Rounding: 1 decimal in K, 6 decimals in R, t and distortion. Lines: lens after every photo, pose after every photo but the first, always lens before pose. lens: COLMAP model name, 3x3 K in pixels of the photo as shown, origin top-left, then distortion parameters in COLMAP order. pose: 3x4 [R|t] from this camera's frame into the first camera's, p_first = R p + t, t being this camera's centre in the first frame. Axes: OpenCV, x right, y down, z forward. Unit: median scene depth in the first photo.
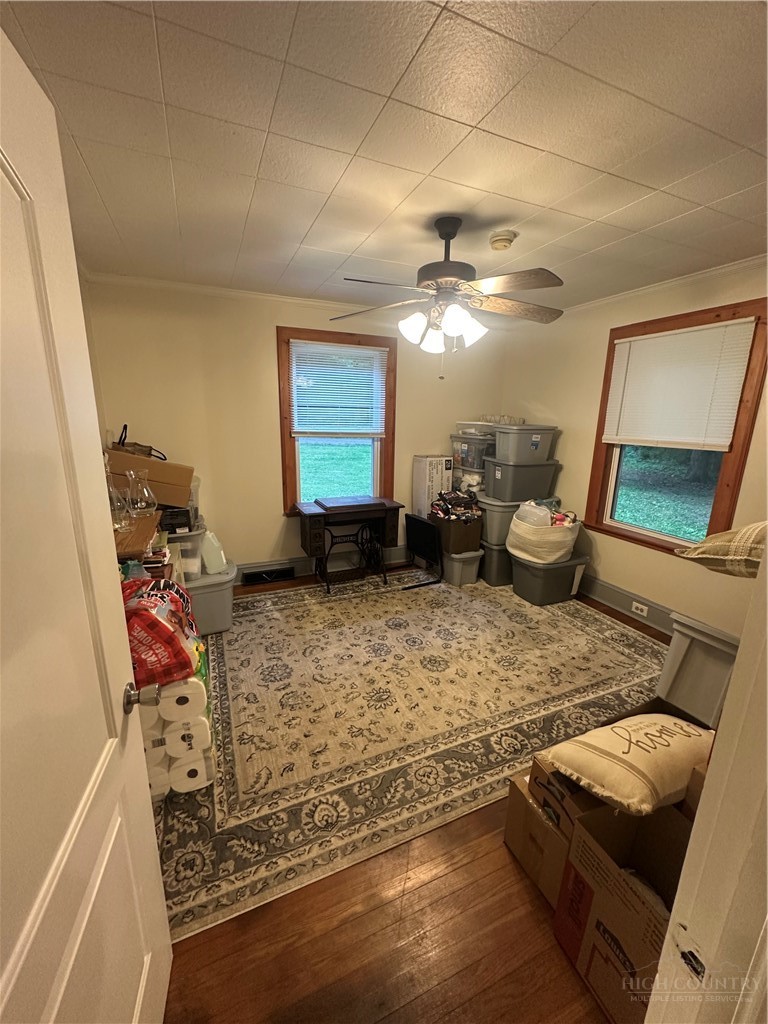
lens RADIAL K [[408.3, 0, 387.5], [0, 408.3, 512.5], [0, 0, 1]] dist [-0.002897, -0.000038]
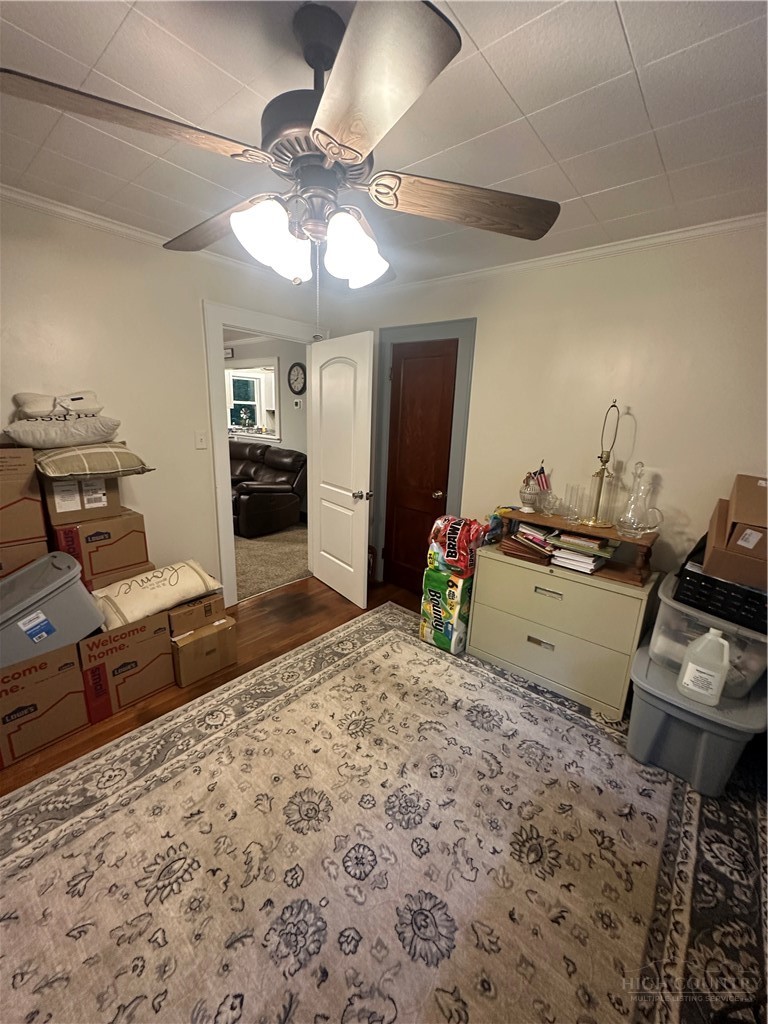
lens RADIAL K [[408.3, 0, 384.1], [0, 408.3, 513.4], [0, 0, 1]] dist [-0.002897, -0.000038]
pose [[-0.898297, 0.055989, -0.435807, 0.311176], [-0.156270, 0.886289, 0.435971, -0.382545], [0.410661, 0.459735, -0.787402, 1.613120]]
